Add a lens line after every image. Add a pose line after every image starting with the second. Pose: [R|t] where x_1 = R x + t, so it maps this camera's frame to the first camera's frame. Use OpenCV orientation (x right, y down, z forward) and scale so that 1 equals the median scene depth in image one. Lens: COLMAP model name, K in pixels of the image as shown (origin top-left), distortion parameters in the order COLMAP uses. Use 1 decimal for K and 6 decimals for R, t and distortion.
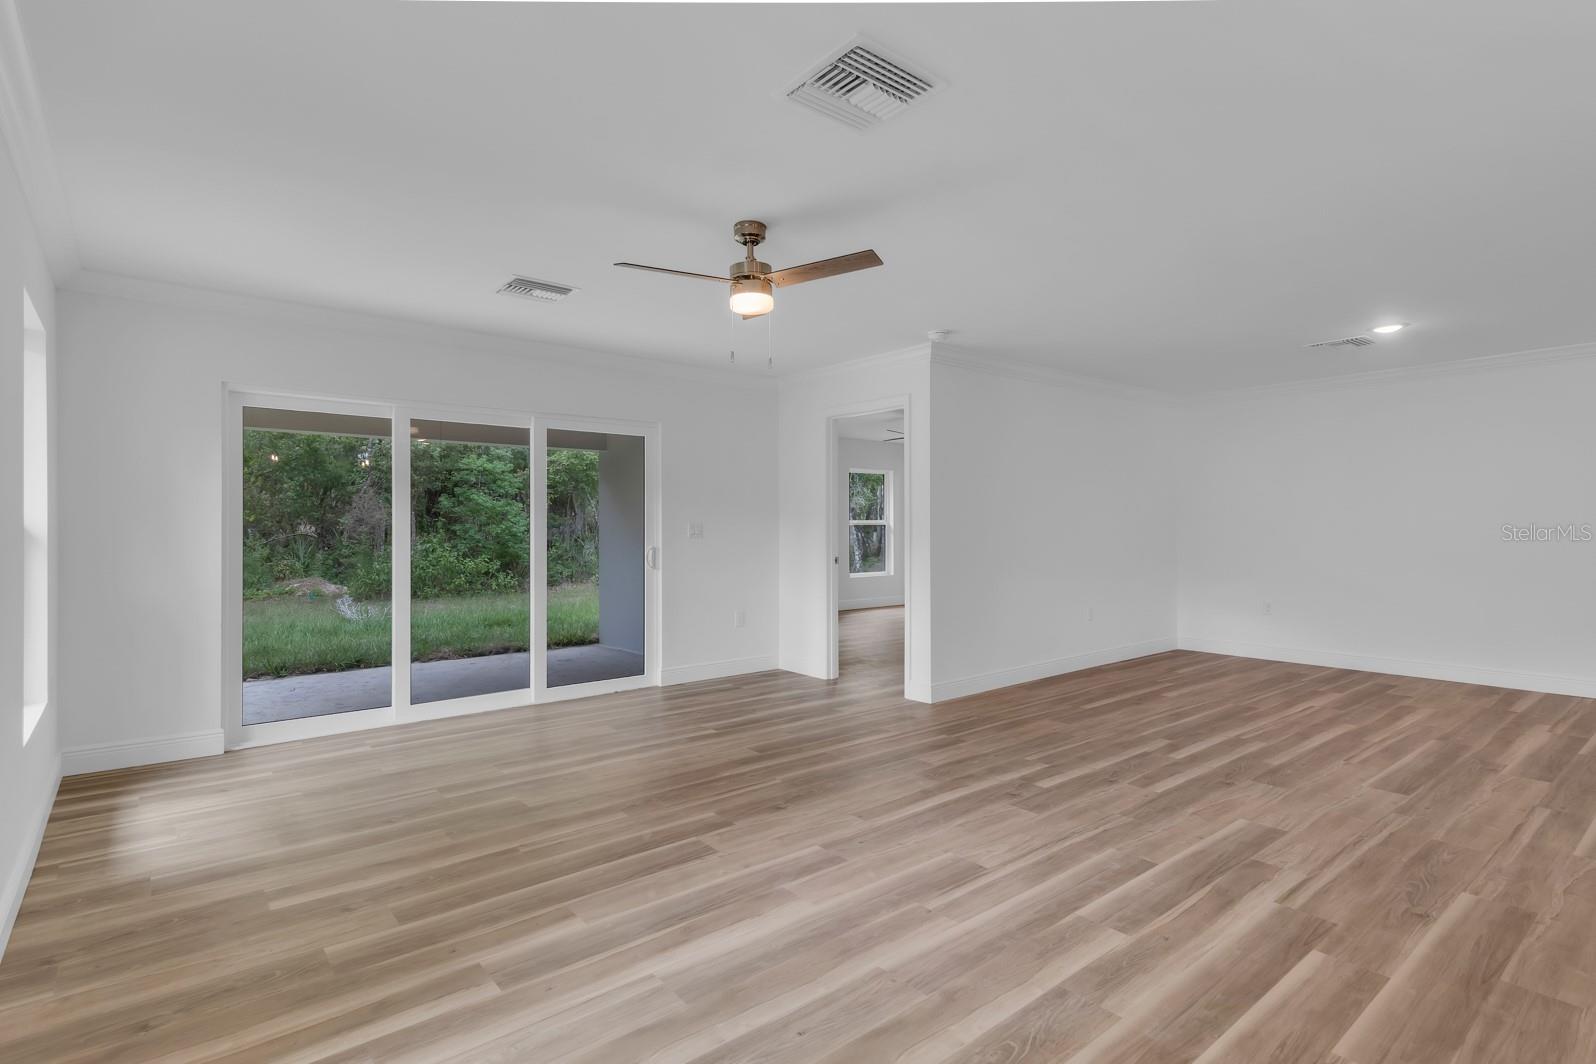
lens RADIAL K [[784.8, 0, 798.0], [0, 784.8, 532.0], [0, 0, 1]] dist [0.025969, -0.000234]
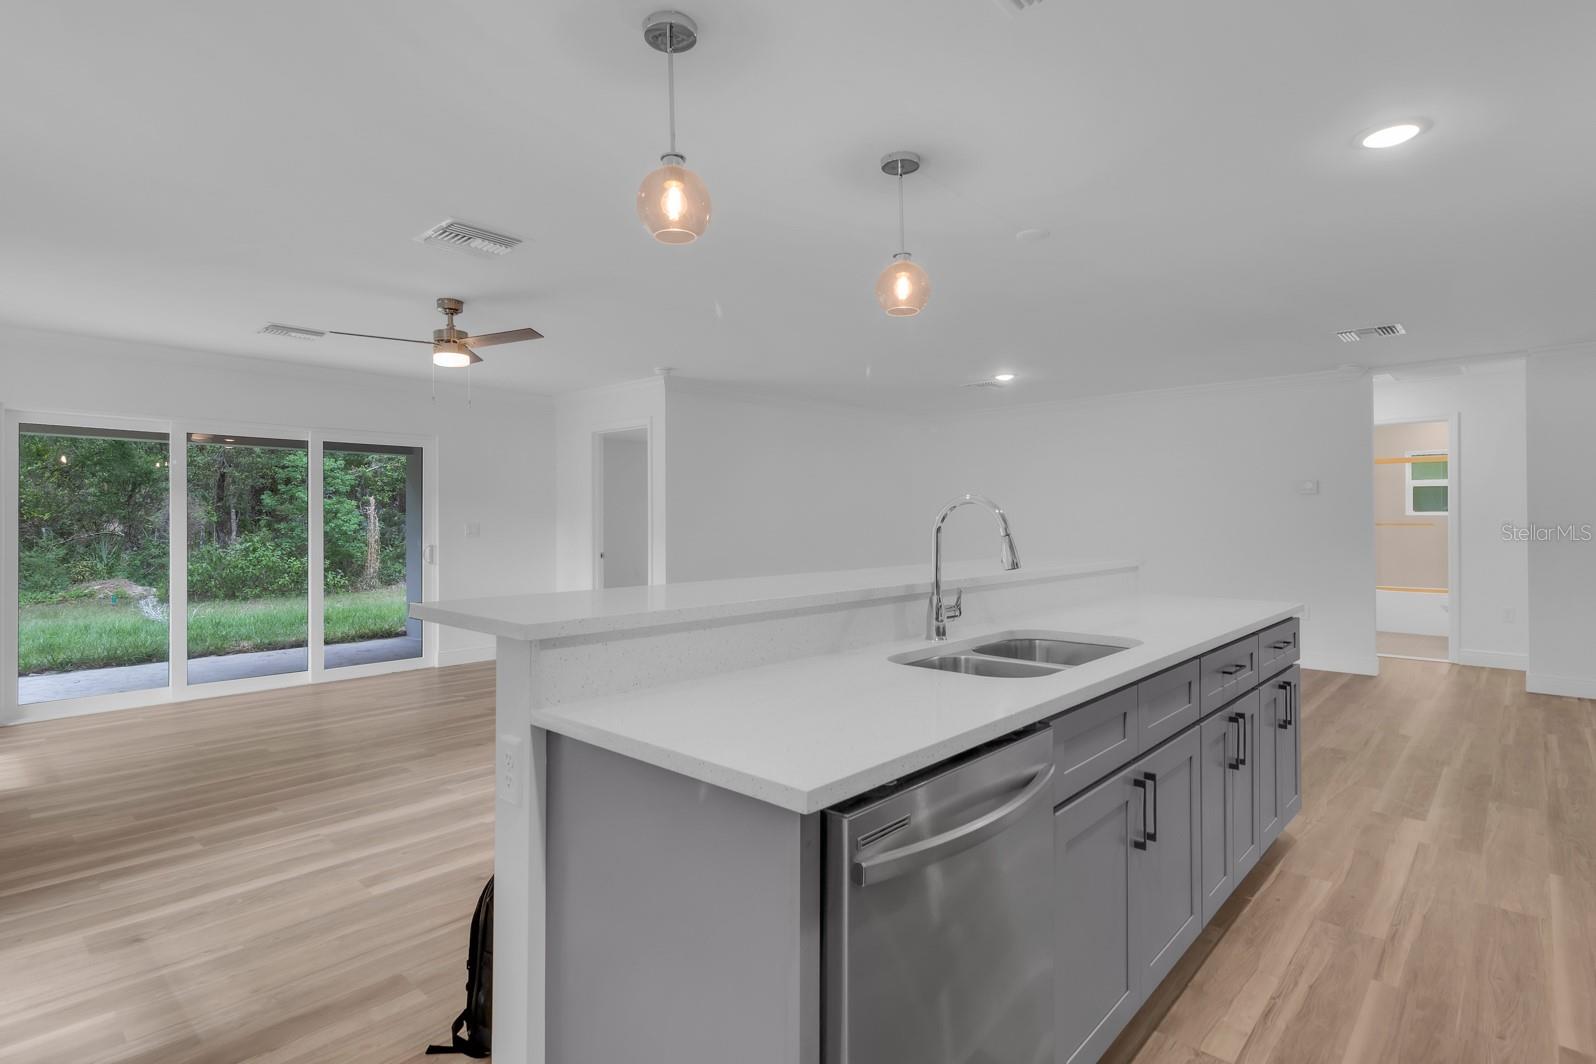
lens RADIAL K [[804.2, 0, 797.5], [0, 804.2, 520.8], [0, 0, 1]] dist [0.018012, -0.000355]
pose [[0.990530, -0.000180, 0.137297, 0.277076], [0.001590, 0.999947, -0.010160, -0.004317], [-0.137288, 0.010282, 0.990478, -0.352409]]
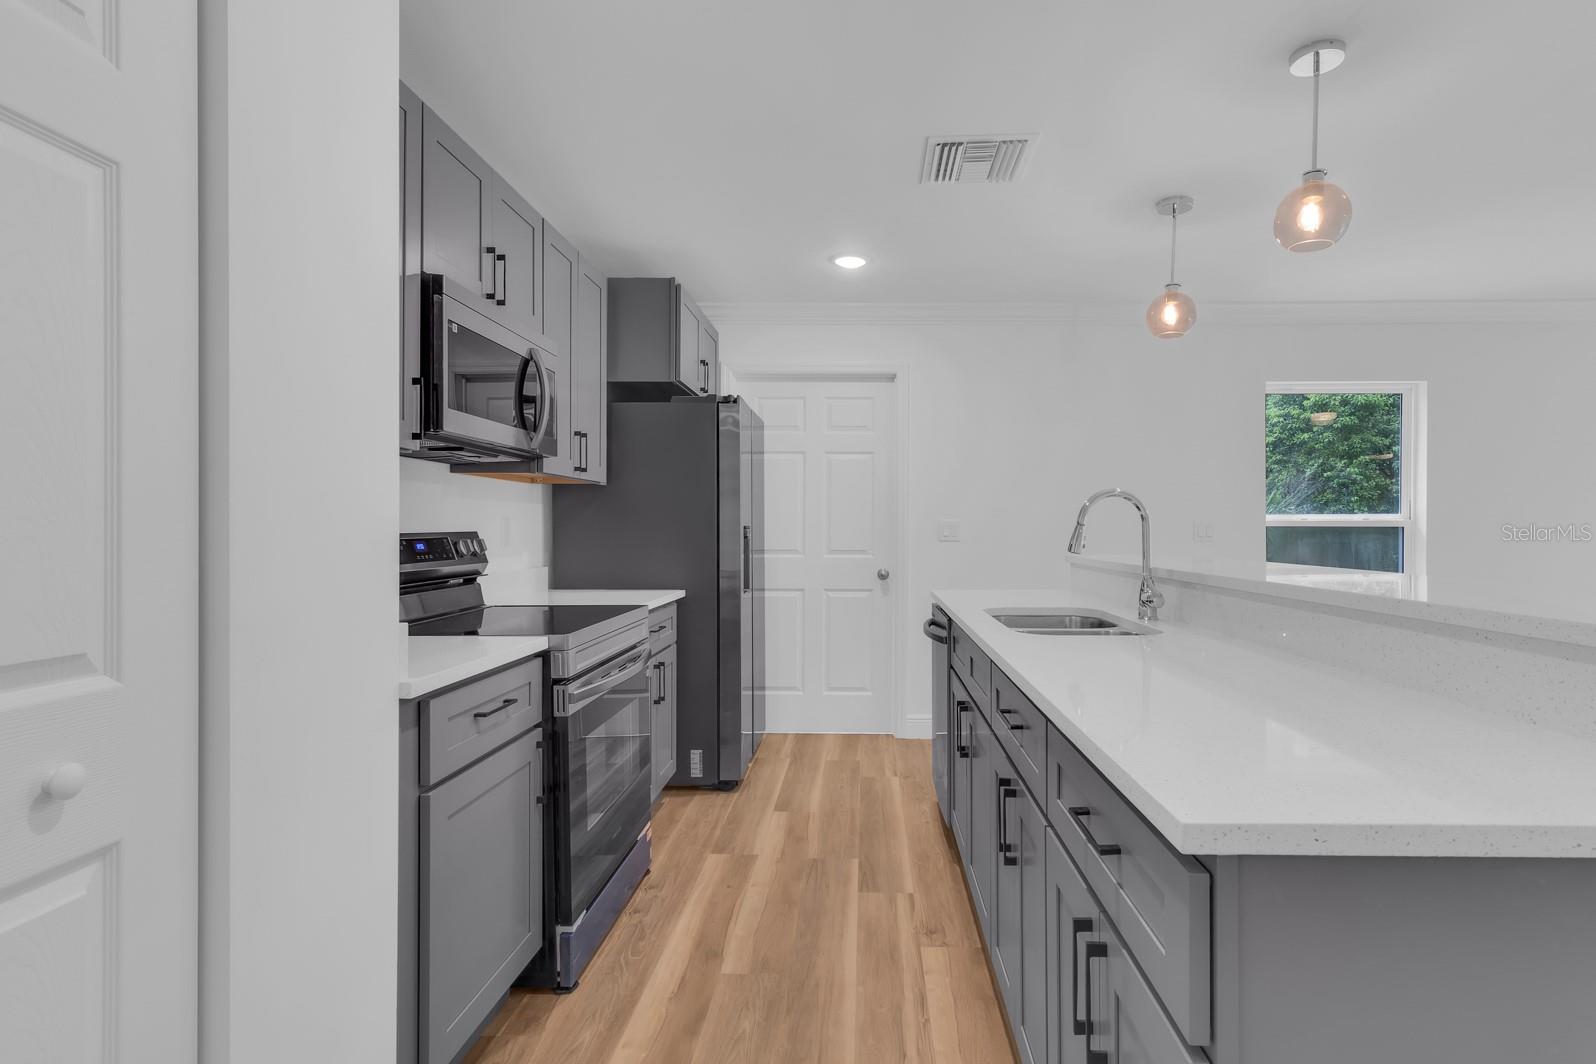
lens RADIAL K [[809.1, 0, 855.9], [0, 809.1, 526.8], [0, 0, 1]] dist [0.034348, 0.000072]
pose [[-0.648507, 0.002019, -0.761206, 1.098951], [-0.001275, 0.999992, 0.003738, 0.001156], [0.761207, 0.003394, -0.648500, 0.457757]]
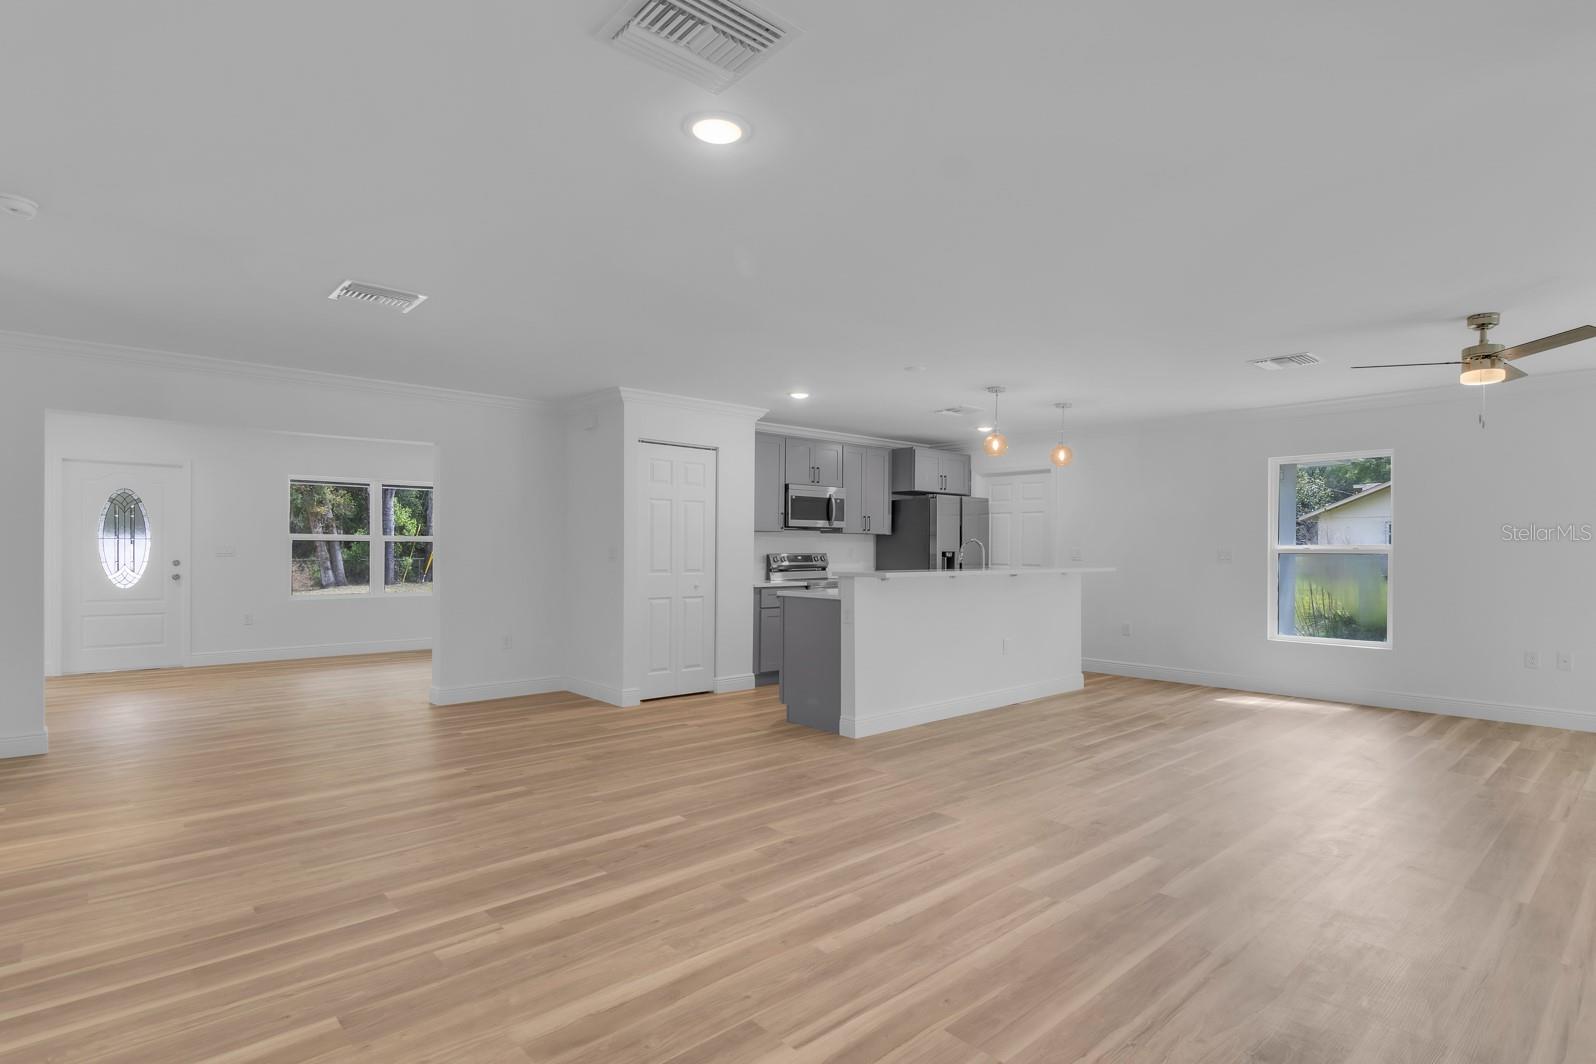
lens RADIAL K [[807.7, 0, 802.8], [0, 807.7, 554.6], [0, 0, 1]] dist [0.001447, 0.000102]
pose [[-0.998717, -0.002723, -0.050558, 0.925555], [-0.003518, 0.999871, 0.015640, -0.019350], [0.050509, 0.015798, -0.998599, 1.904121]]
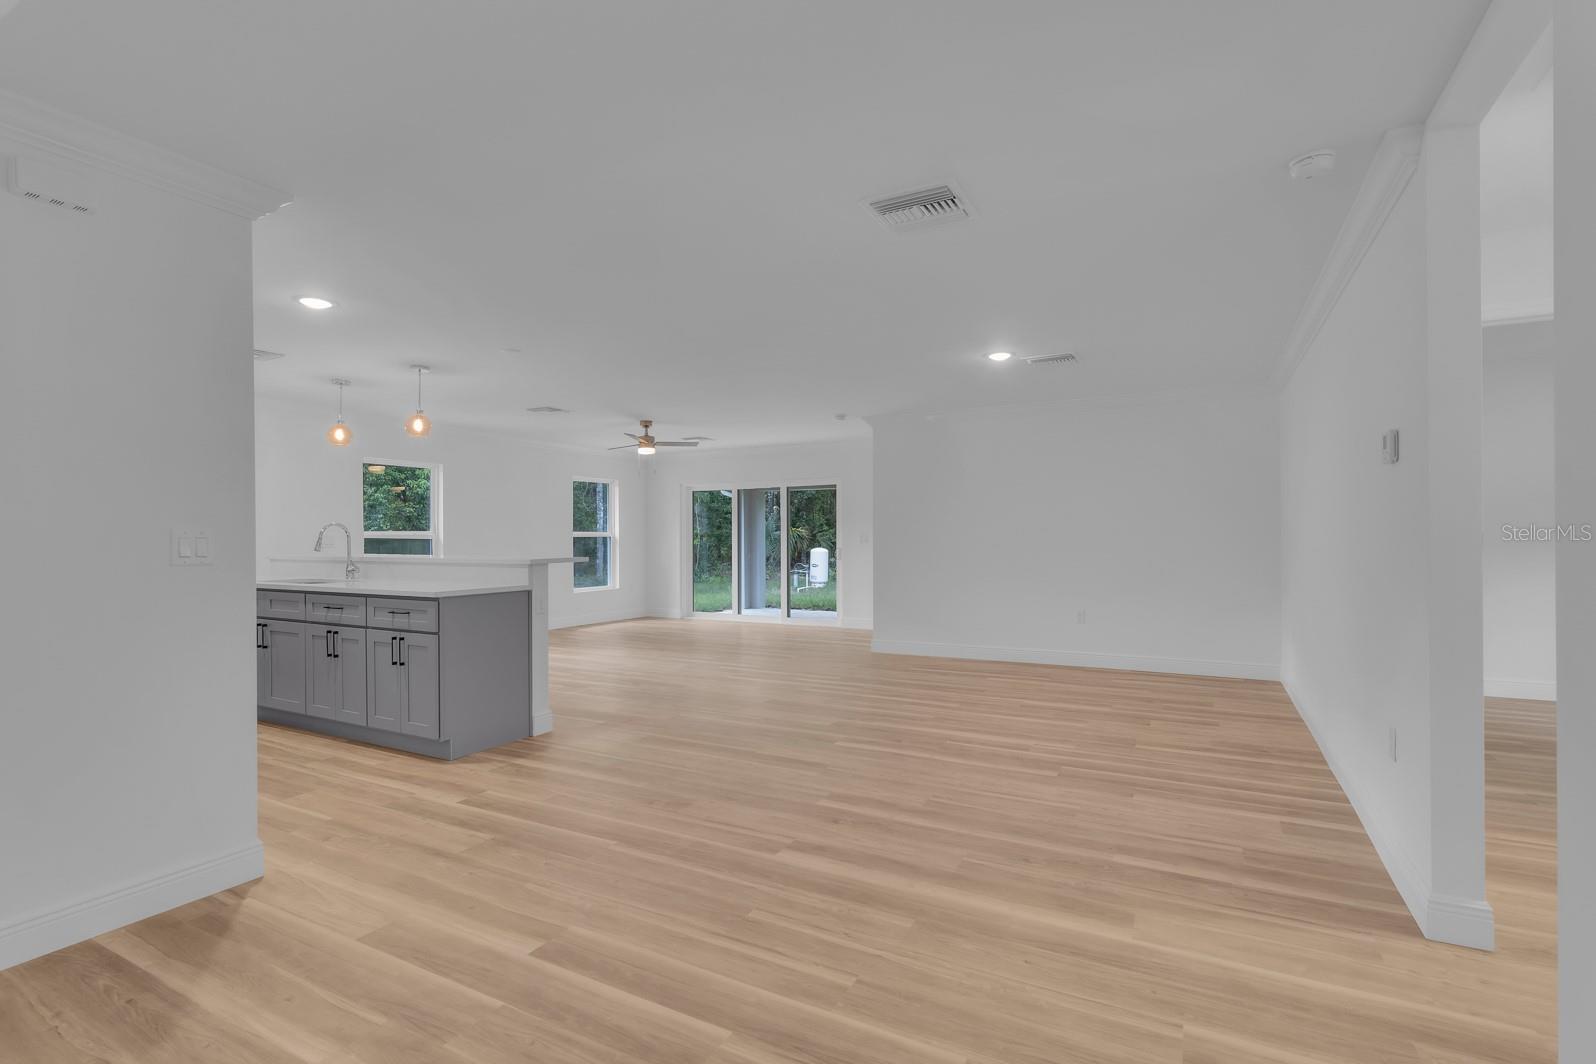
lens RADIAL K [[730.8, 0, 798.0], [0, 730.8, 532.0], [0, 0, 1]] dist [-0.000604, -0.000065]
pose [[0.372345, -0.003310, -0.928088, 2.031339], [-0.004243, 0.999977, -0.005268, -0.008593], [0.928085, 0.005900, 0.372323, 0.480337]]
